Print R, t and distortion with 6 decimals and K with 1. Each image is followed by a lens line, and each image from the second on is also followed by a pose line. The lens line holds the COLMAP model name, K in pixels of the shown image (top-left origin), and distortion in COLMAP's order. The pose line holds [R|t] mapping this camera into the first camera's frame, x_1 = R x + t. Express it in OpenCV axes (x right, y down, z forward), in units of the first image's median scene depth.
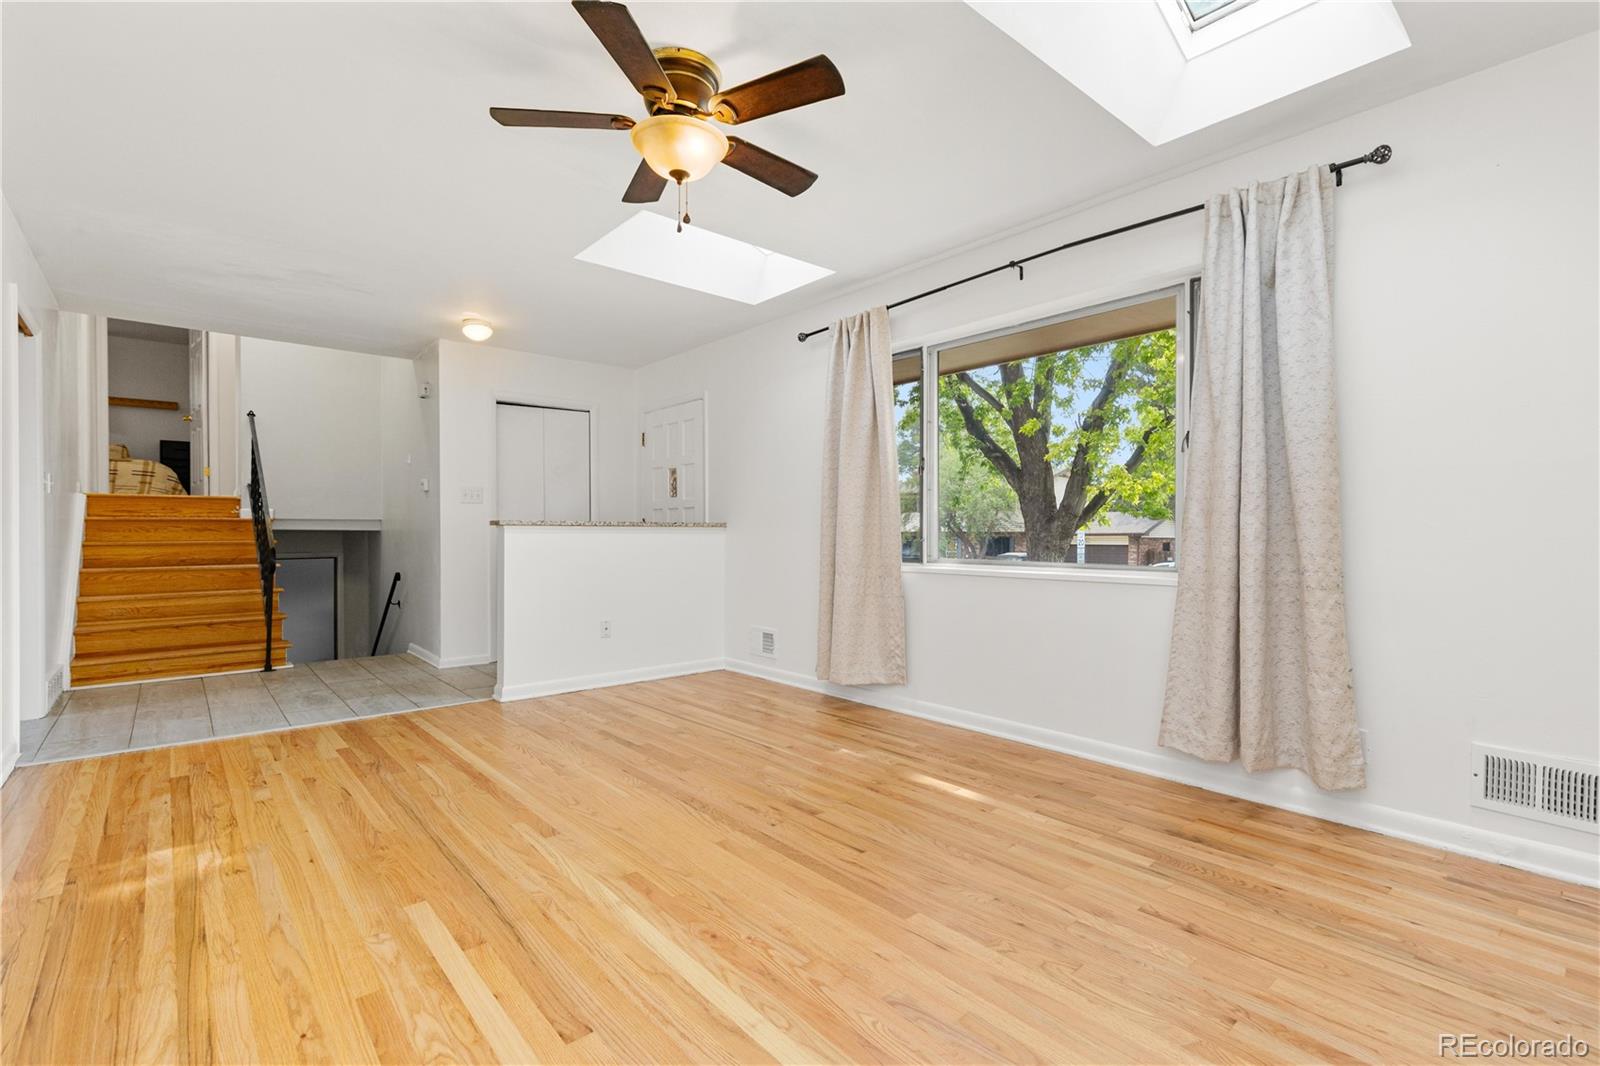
lens RADIAL K [[731.0, 0, 798.8], [0, 731.0, 533.7], [0, 0, 1]] dist [0.007899, -0.001346]
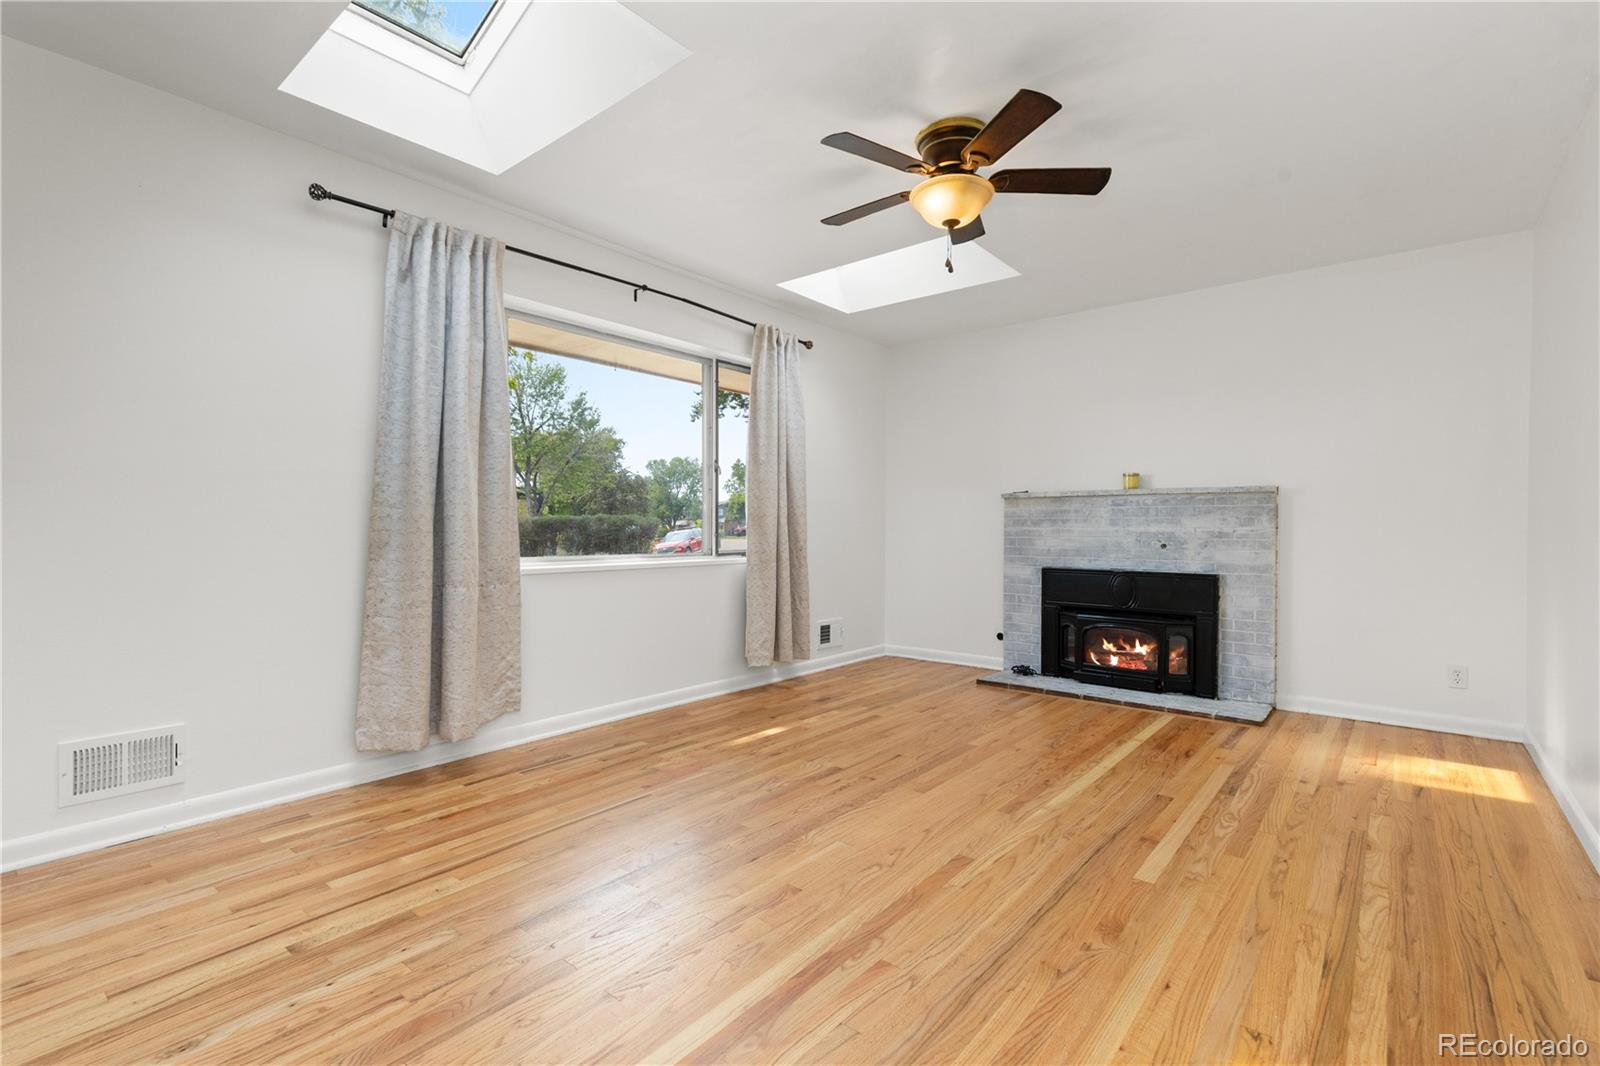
lens RADIAL K [[731.0, 0, 798.1], [0, 731.0, 529.4], [0, 0, 1]] dist [0.007899, -0.001346]
pose [[-0.172249, -0.004610, 0.985043, -1.102107], [-0.003524, 0.999986, 0.004063, -0.006423], [-0.985047, -0.002771, -0.172263, 1.246441]]
